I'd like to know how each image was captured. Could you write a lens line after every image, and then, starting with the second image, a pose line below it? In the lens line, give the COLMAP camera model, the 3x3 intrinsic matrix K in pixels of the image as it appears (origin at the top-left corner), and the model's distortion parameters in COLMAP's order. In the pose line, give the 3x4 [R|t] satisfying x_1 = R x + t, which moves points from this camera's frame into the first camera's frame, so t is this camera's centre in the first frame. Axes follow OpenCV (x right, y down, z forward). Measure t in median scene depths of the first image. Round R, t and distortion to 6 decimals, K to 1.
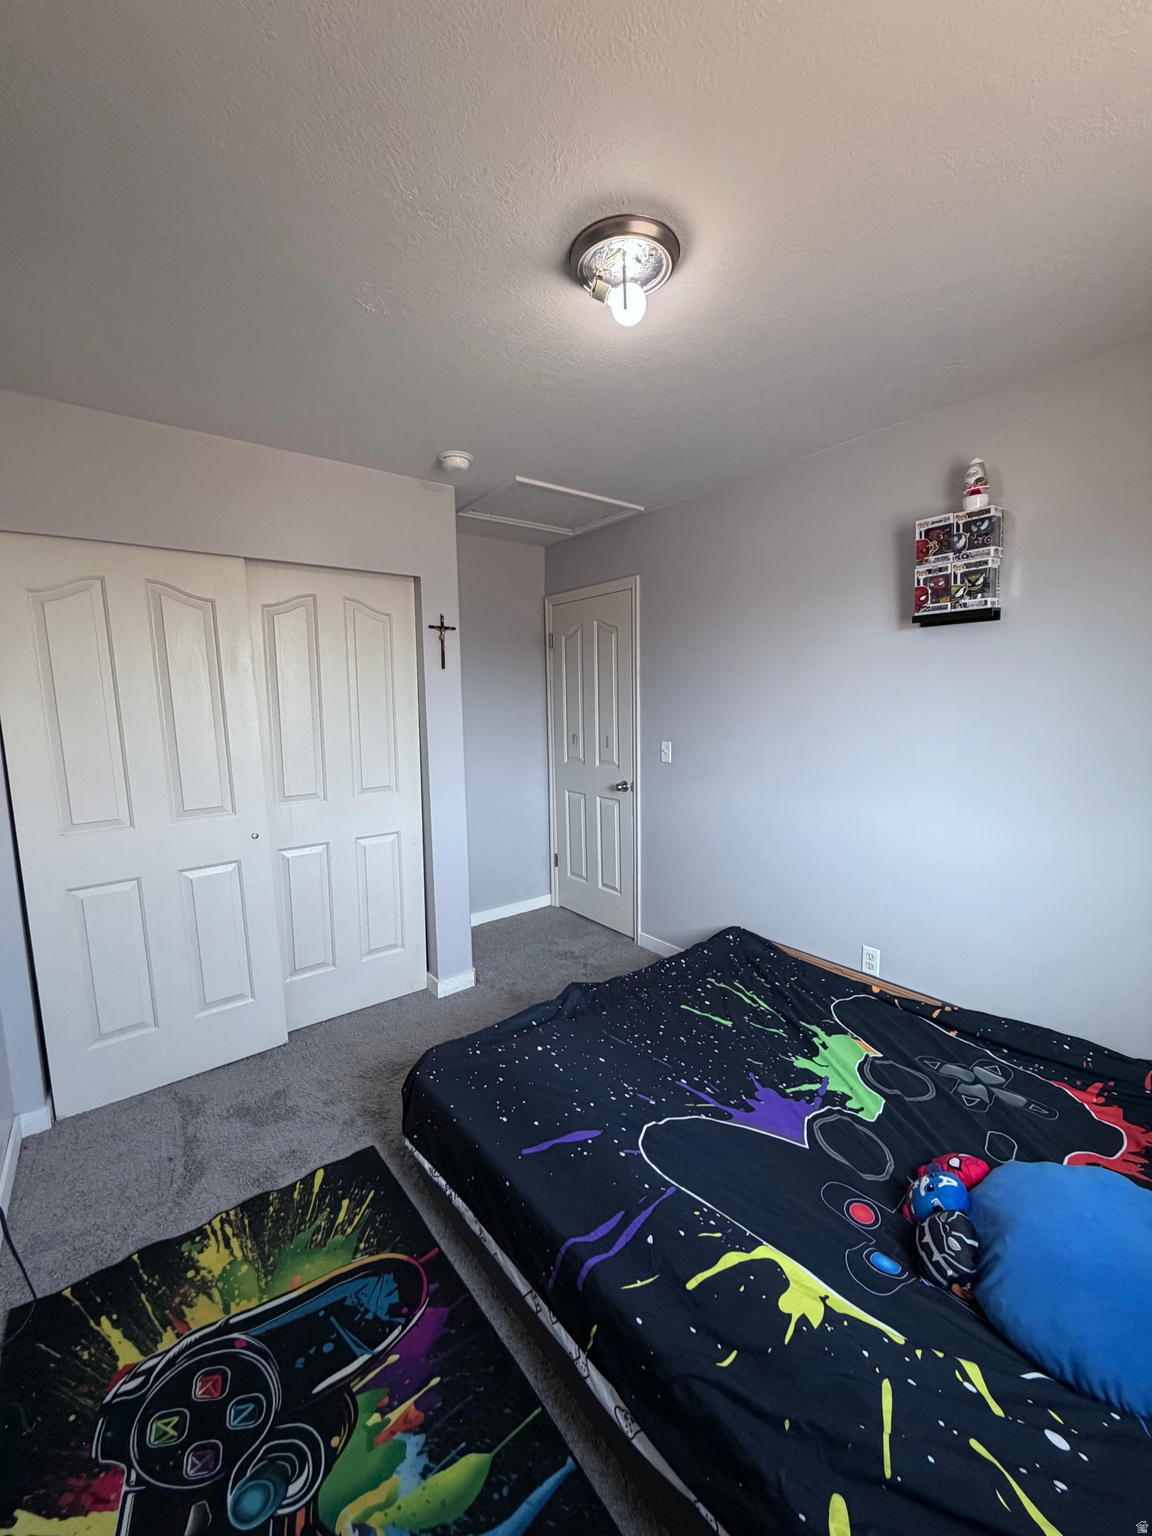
lens RADIAL K [[608.3, 0, 576.4], [0, 608.3, 769.7], [0, 0, 1]] dist [-0.005229, 0.000942]
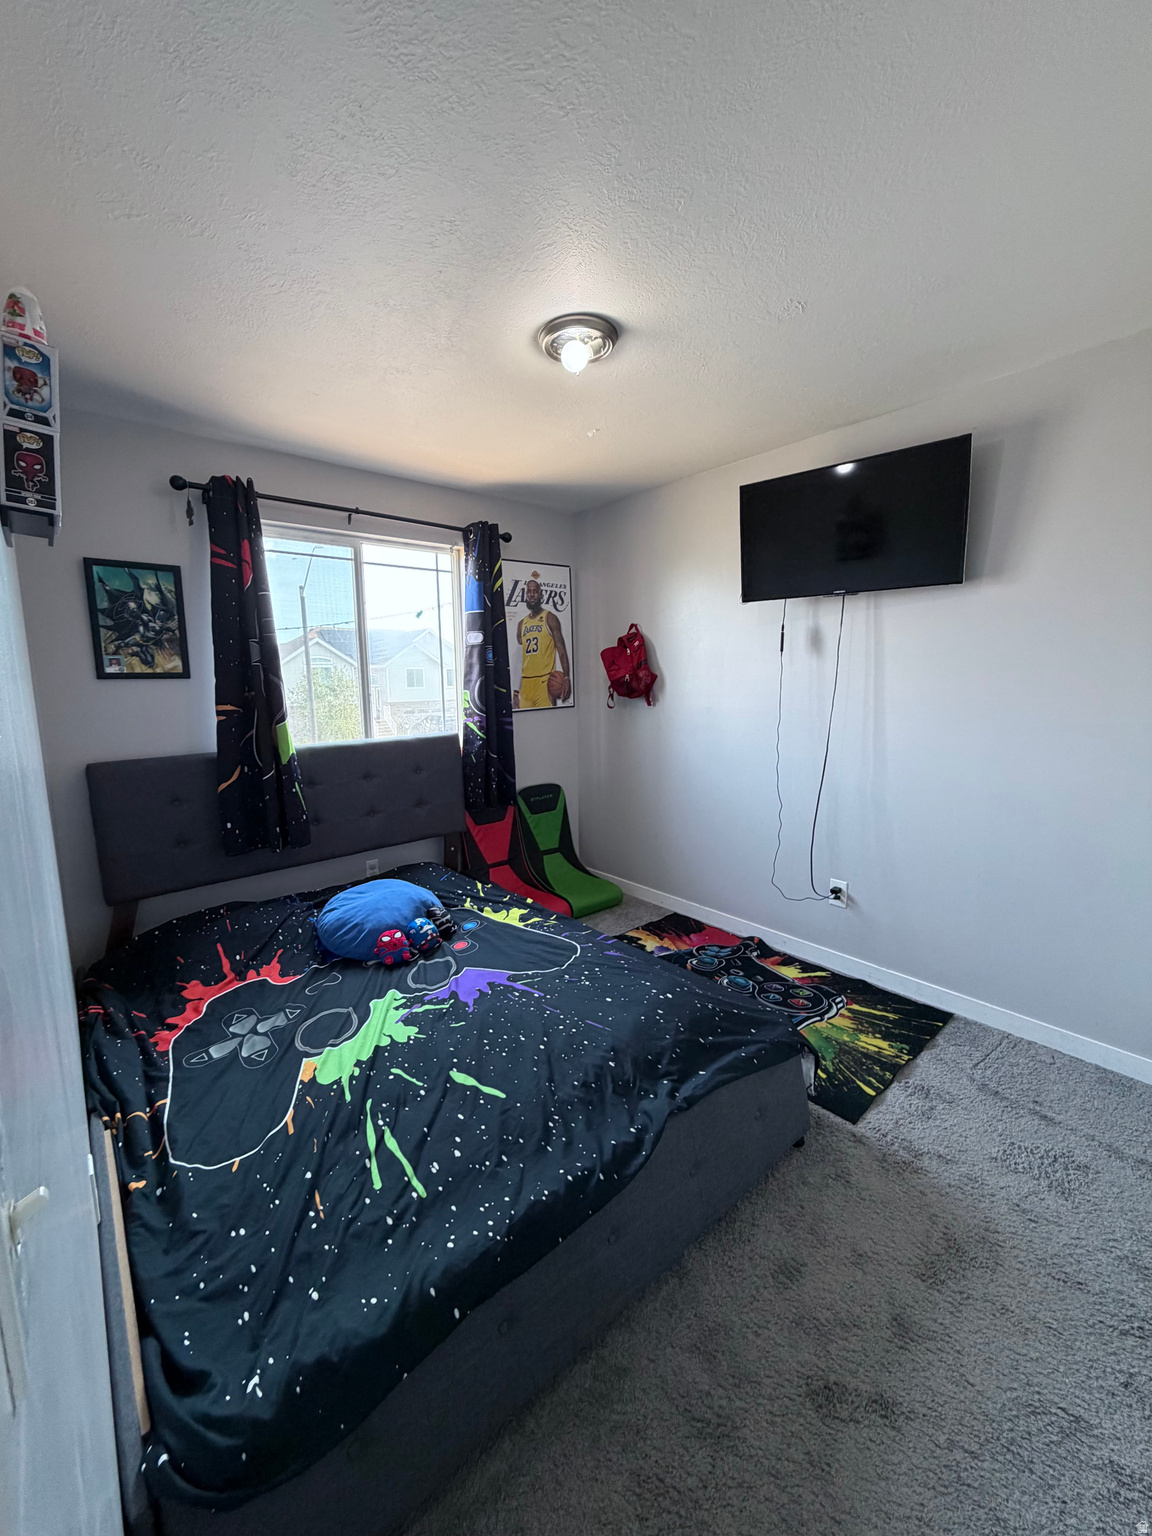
lens RADIAL K [[608.3, 0, 573.6], [0, 608.3, 764.4], [0, 0, 1]] dist [-0.005229, 0.000942]
pose [[-0.998886, 0.033540, -0.033183, 0.136505], [0.023714, 0.964924, 0.261456, -0.213996], [0.040788, 0.260378, -0.964645, 2.096420]]
